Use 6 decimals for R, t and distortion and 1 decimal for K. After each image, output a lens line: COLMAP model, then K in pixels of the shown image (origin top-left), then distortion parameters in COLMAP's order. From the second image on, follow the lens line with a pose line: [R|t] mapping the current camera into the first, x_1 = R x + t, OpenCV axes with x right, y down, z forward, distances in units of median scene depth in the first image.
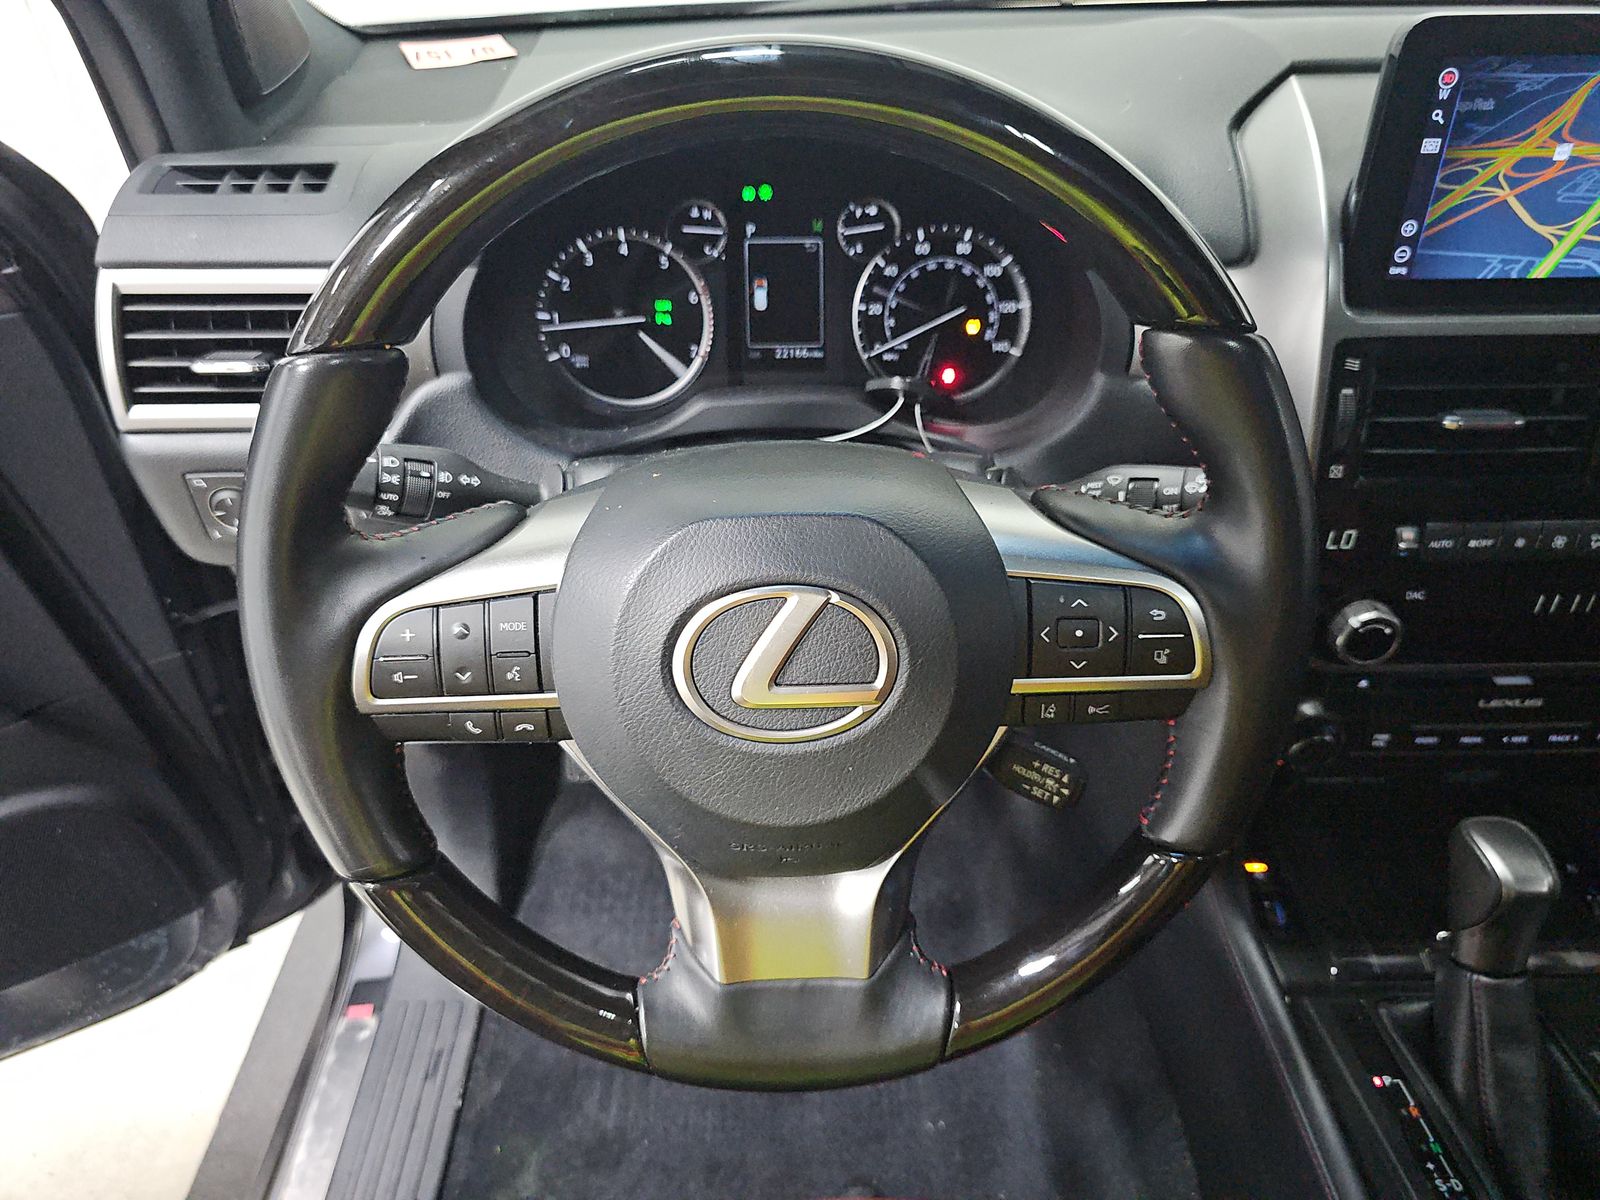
lens RADIAL K [[1076.7, 0, 800.0], [0, 1076.7, 600.0], [0, 0, 1]] dist [-0.001056, -0.003190]
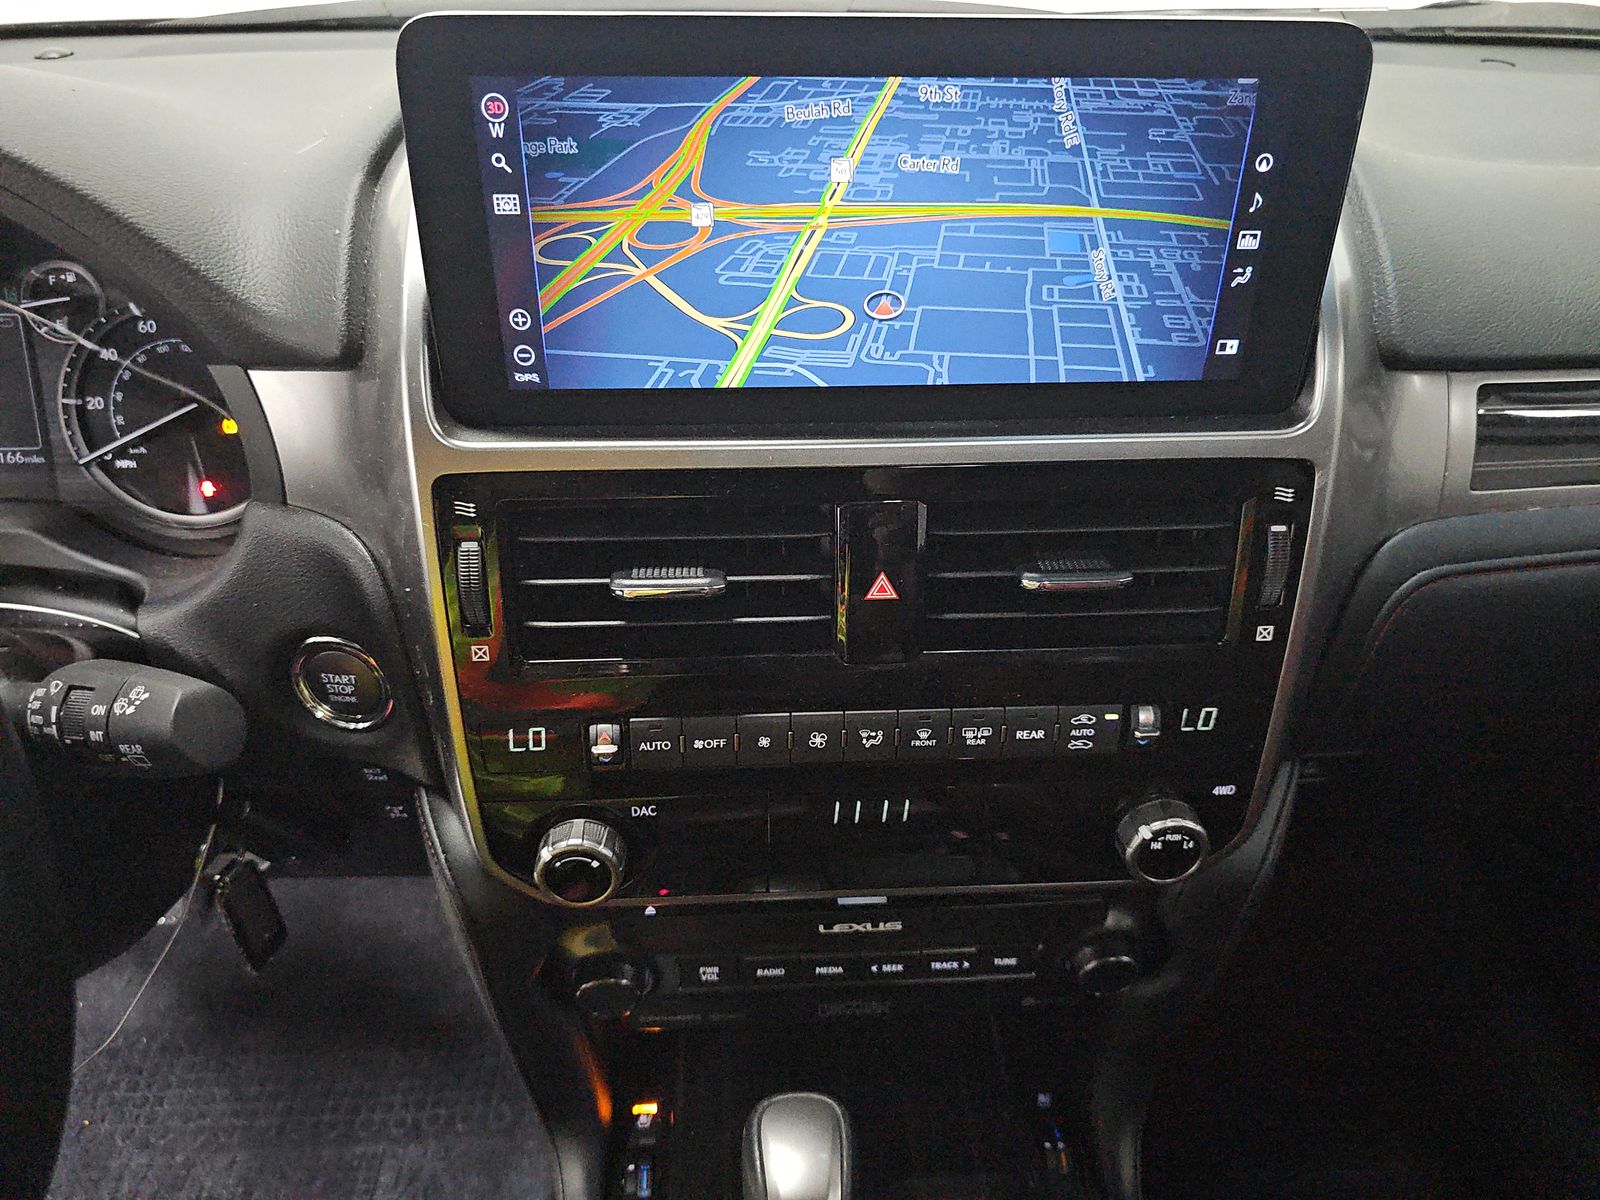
lens RADIAL K [[1061.7, 0, 800.0], [0, 1061.7, 600.0], [0, 0, 1]] dist [0.039624, -0.045608]
pose [[0.998955, -0.008029, 0.044999, 0.650270], [0.009332, 0.999541, -0.028825, -0.126641], [-0.044747, 0.029215, 0.998571, 0.269676]]
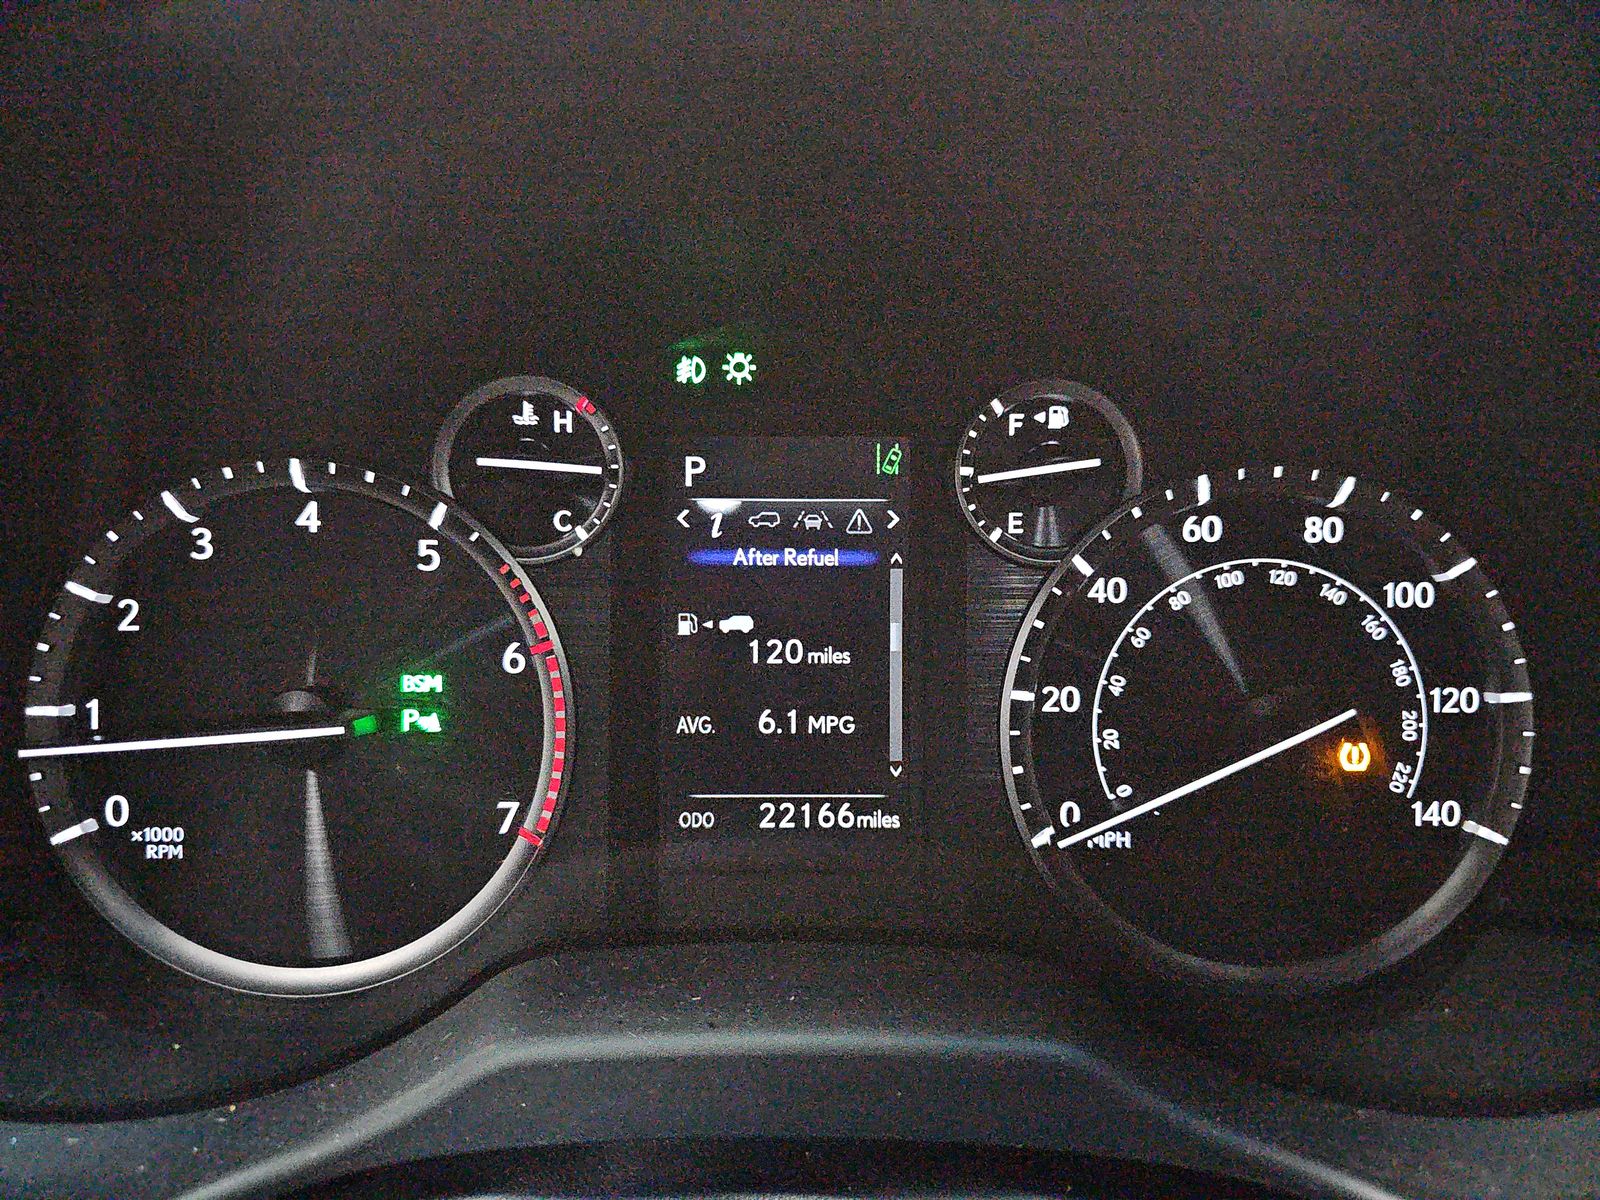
lens RADIAL K [[1076.7, 0, 800.0], [0, 1076.7, 600.0], [0, 0, 1]] dist [-0.001056, -0.003190]
pose [[0.999757, 0.013839, 0.017145, -0.020660], [-0.009657, 0.974632, -0.223604, -0.274070], [-0.019804, 0.223384, 0.974529, 0.816327]]
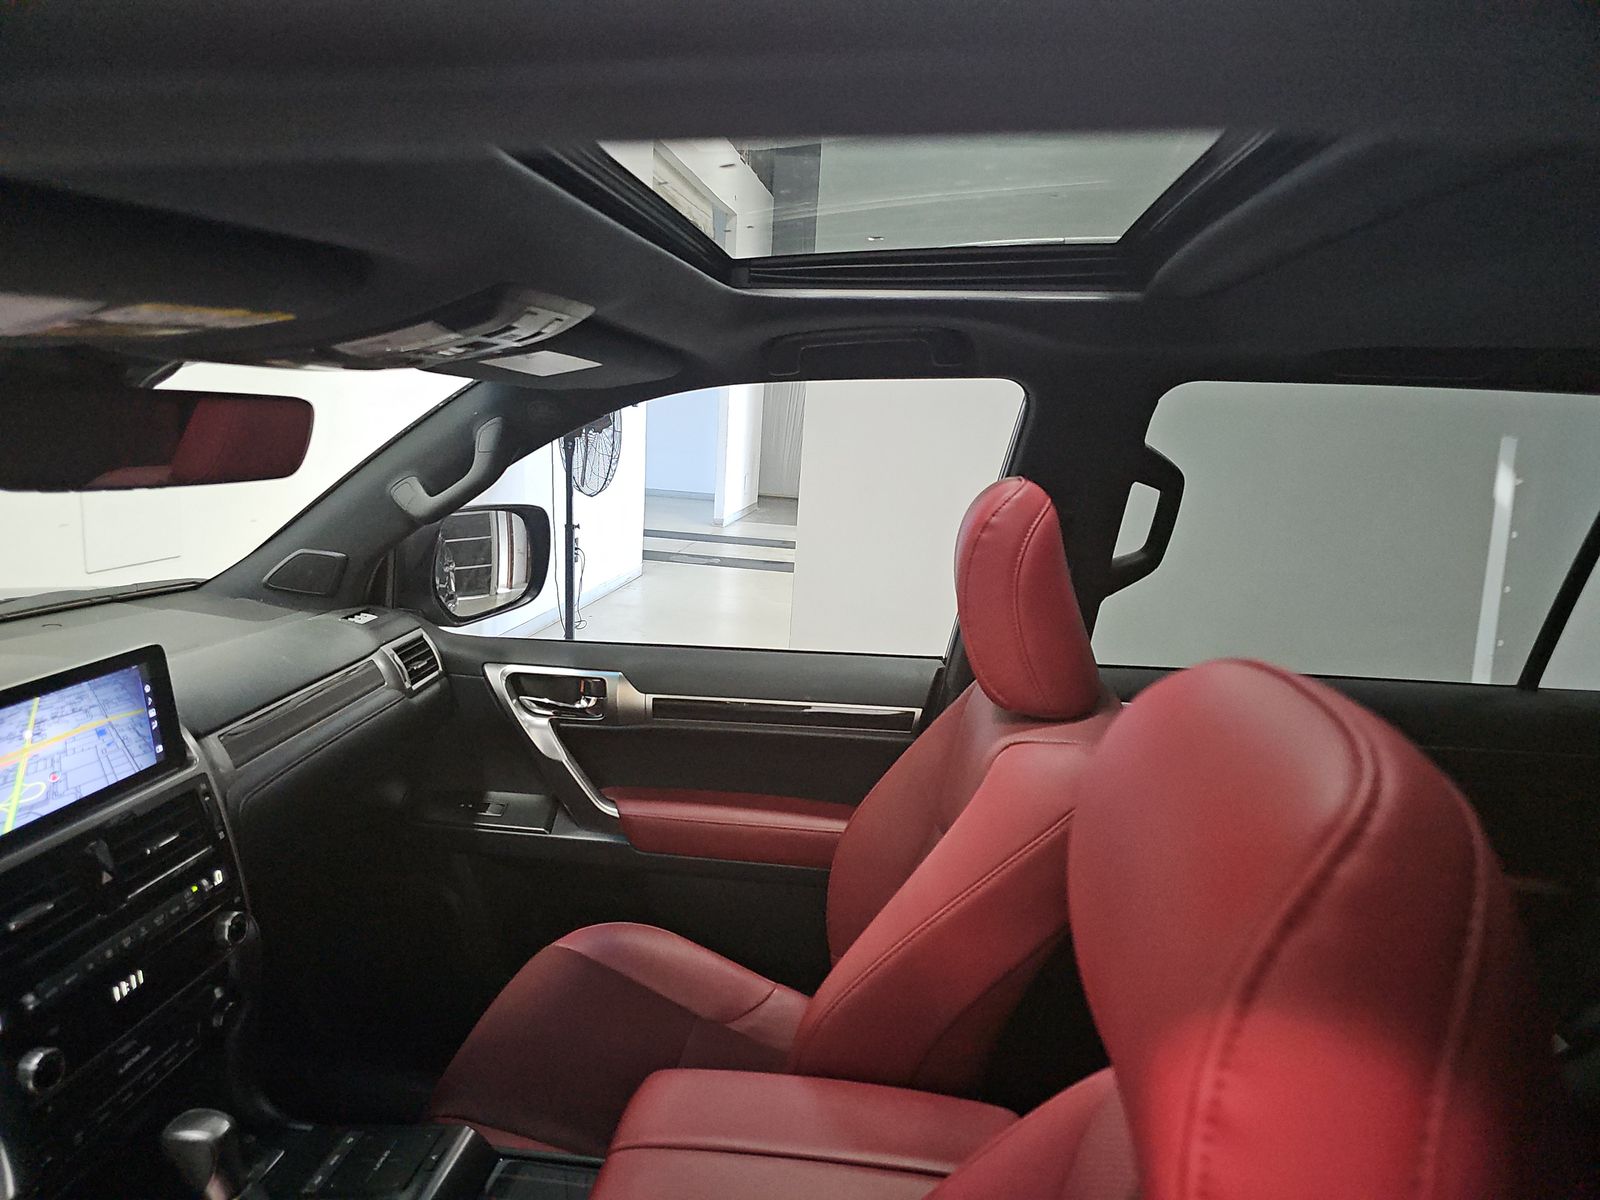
lens RADIAL K [[1061.7, 0, 800.0], [0, 1061.7, 600.0], [0, 0, 1]] dist [0.039624, -0.045608]
pose [[0.146057, -0.174767, 0.973717, -0.644939], [0.562237, 0.824523, 0.063654, -0.009555], [-0.813976, 0.538162, 0.218688, -0.520857]]
